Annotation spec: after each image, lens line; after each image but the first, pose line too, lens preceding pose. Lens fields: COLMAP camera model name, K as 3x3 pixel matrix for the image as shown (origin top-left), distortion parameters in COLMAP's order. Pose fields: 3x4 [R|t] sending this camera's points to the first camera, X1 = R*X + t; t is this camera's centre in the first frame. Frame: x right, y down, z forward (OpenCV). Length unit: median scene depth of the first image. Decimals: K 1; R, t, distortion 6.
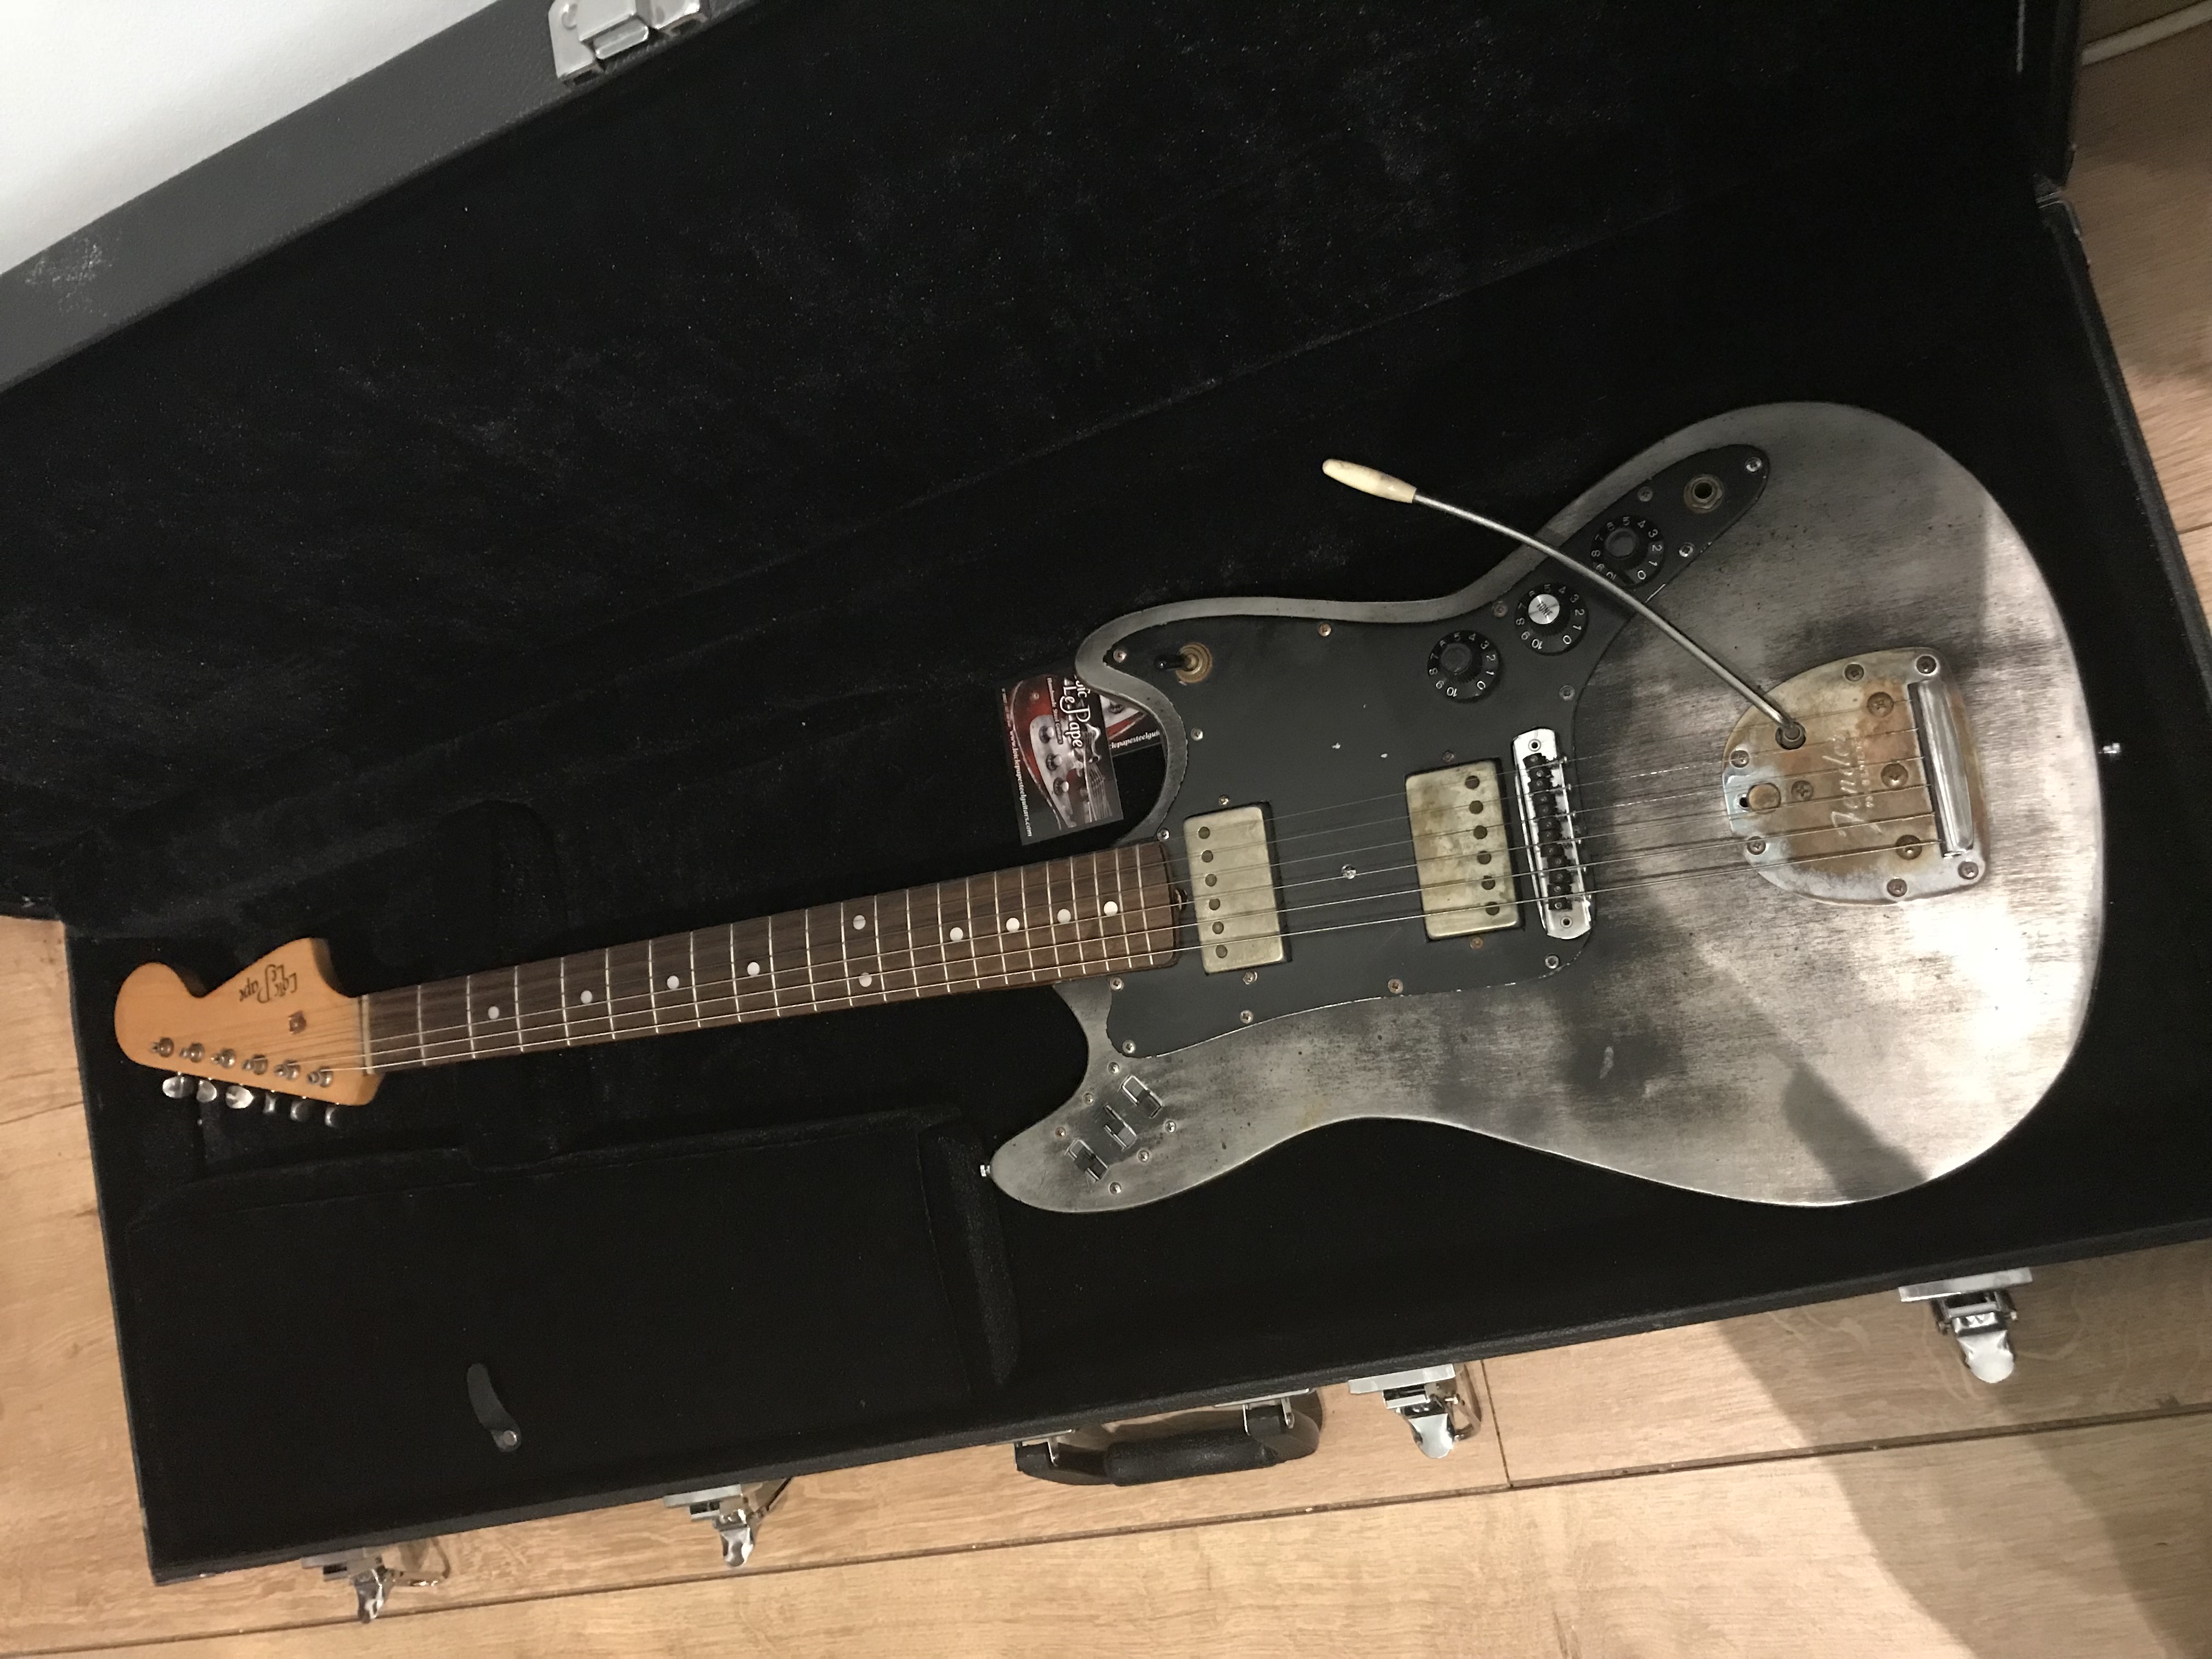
lens RADIAL K [[1813.7, 0, 1098.0], [0, 1813.7, 831.9], [0, 0, 1]] dist [0.039285, -0.082114]
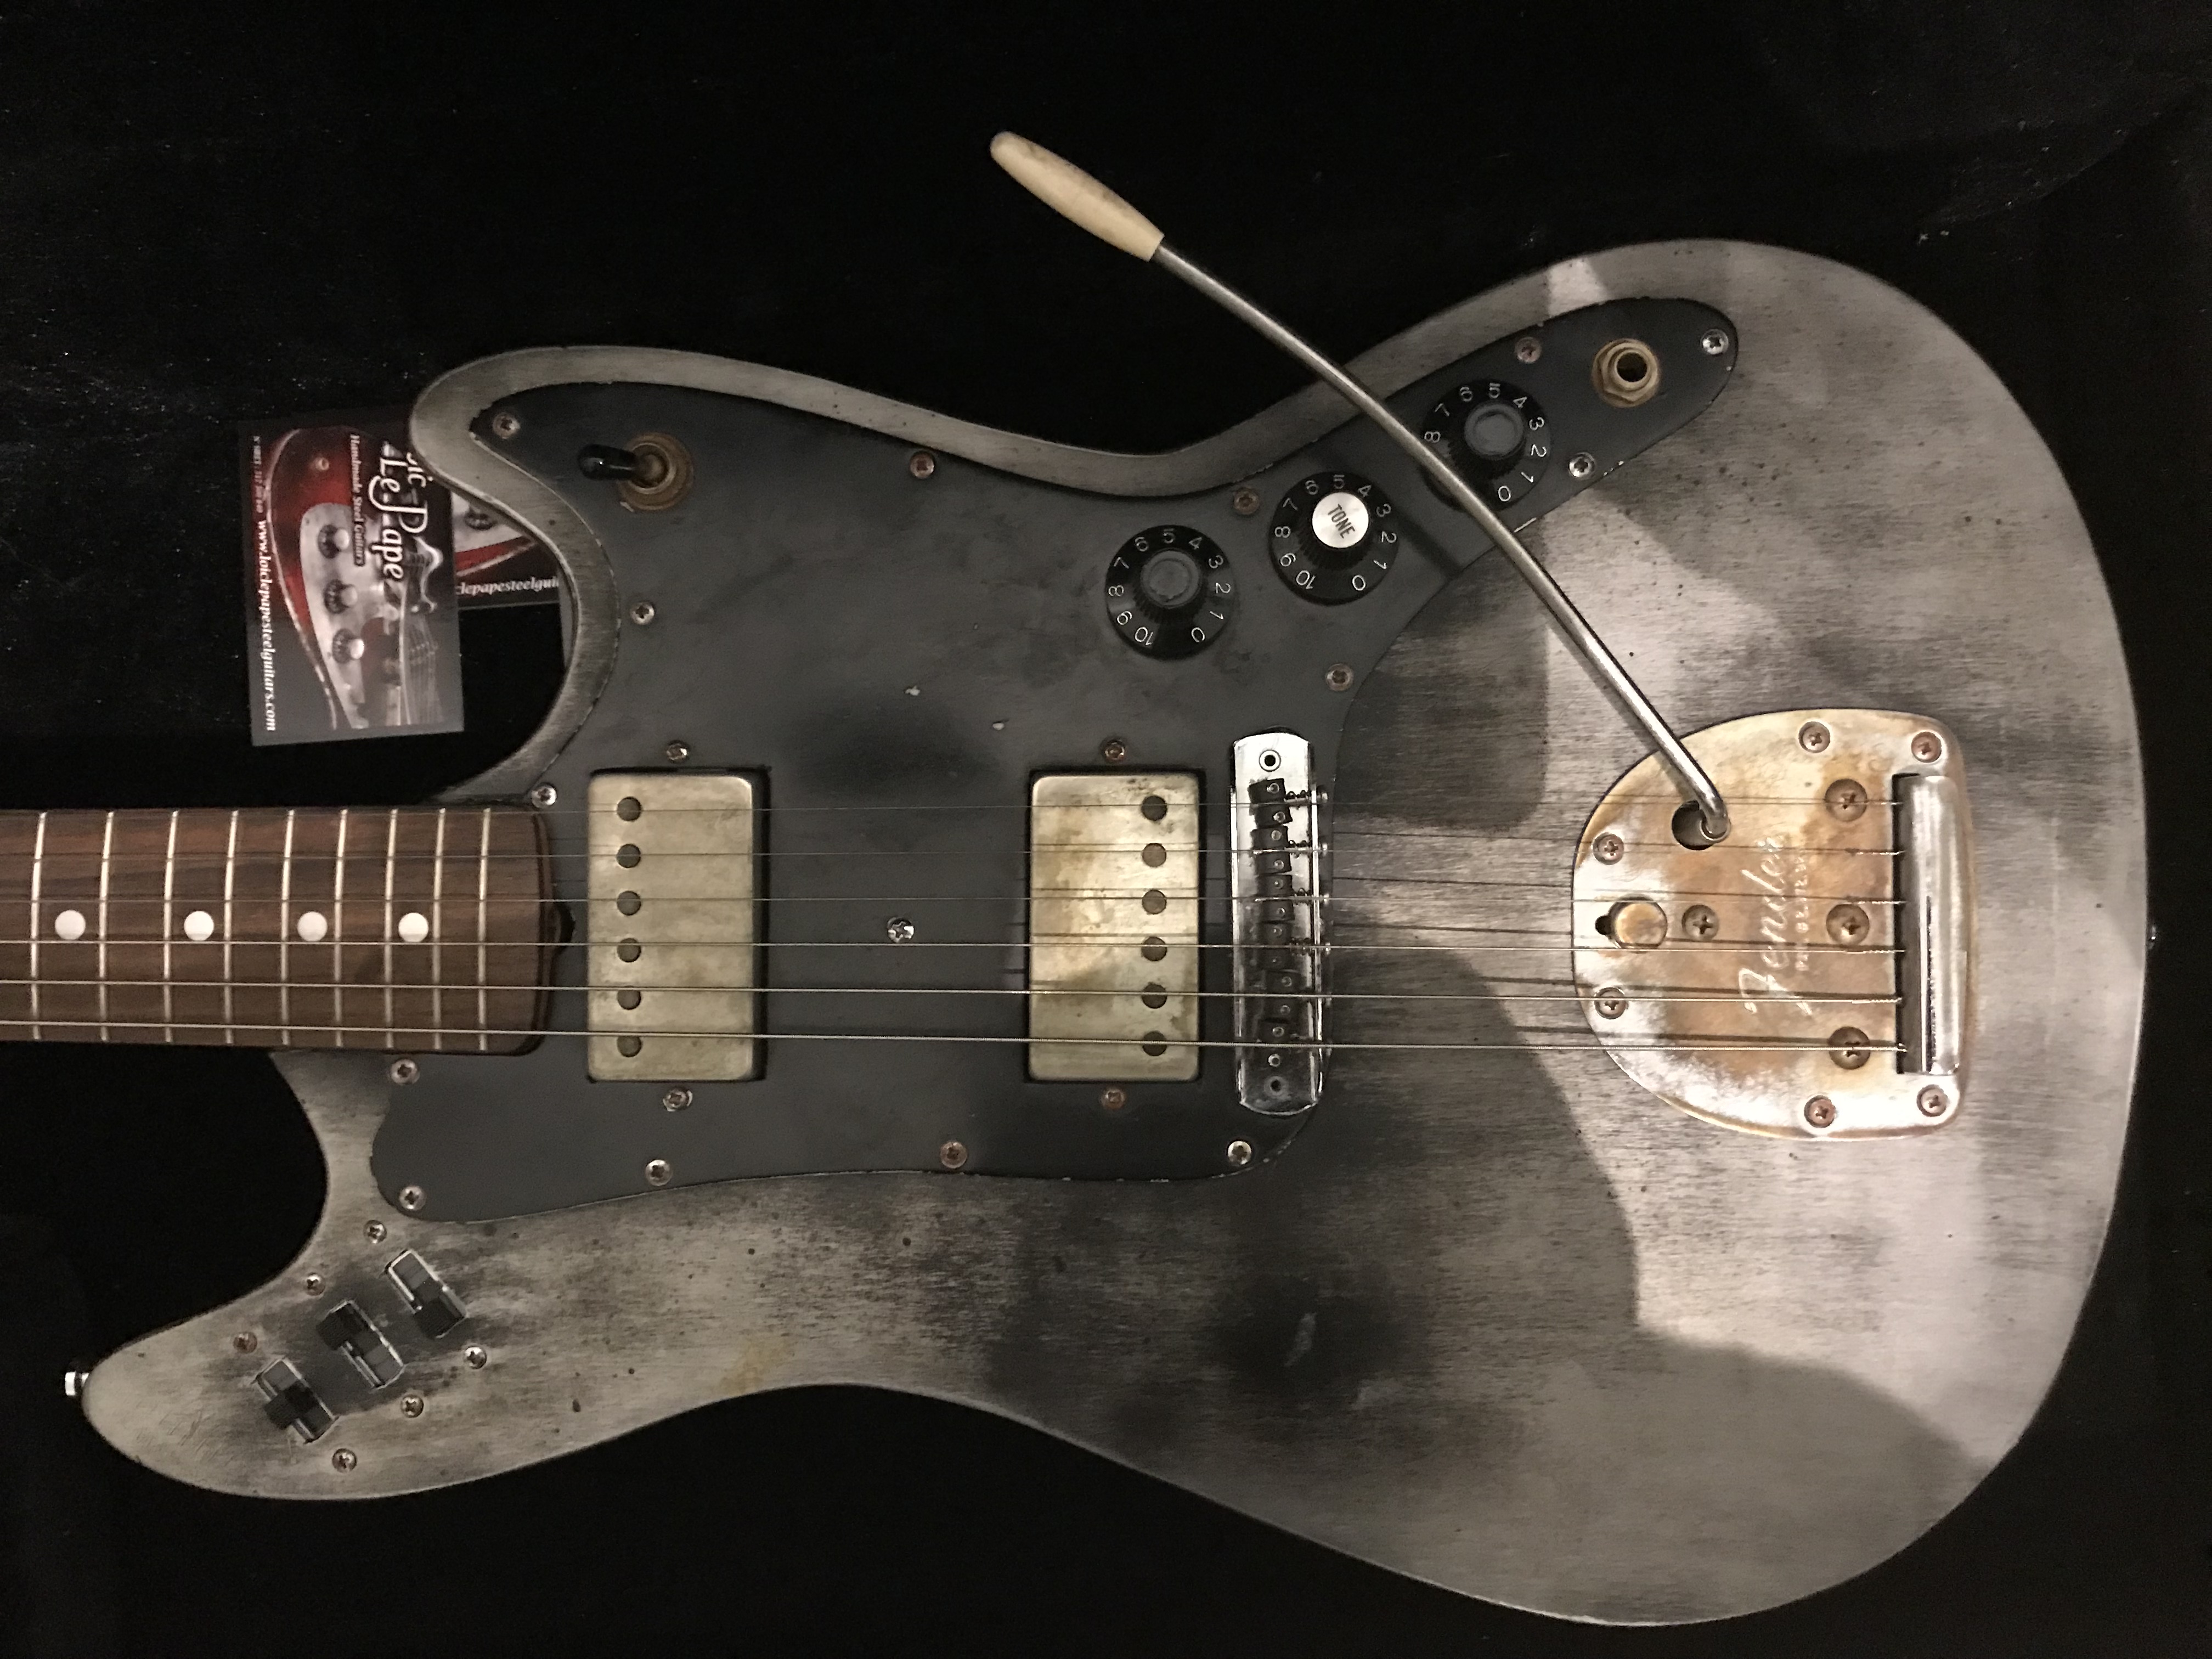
lens RADIAL K [[1813.7, 0, 1098.0], [0, 1813.7, 831.9], [0, 0, 1]] dist [0.039285, -0.082114]
pose [[0.921404, 0.136154, 0.363973, -0.005838], [-0.173502, 0.982213, 0.071802, -0.056136], [-0.347723, -0.129309, 0.928638, 0.499854]]
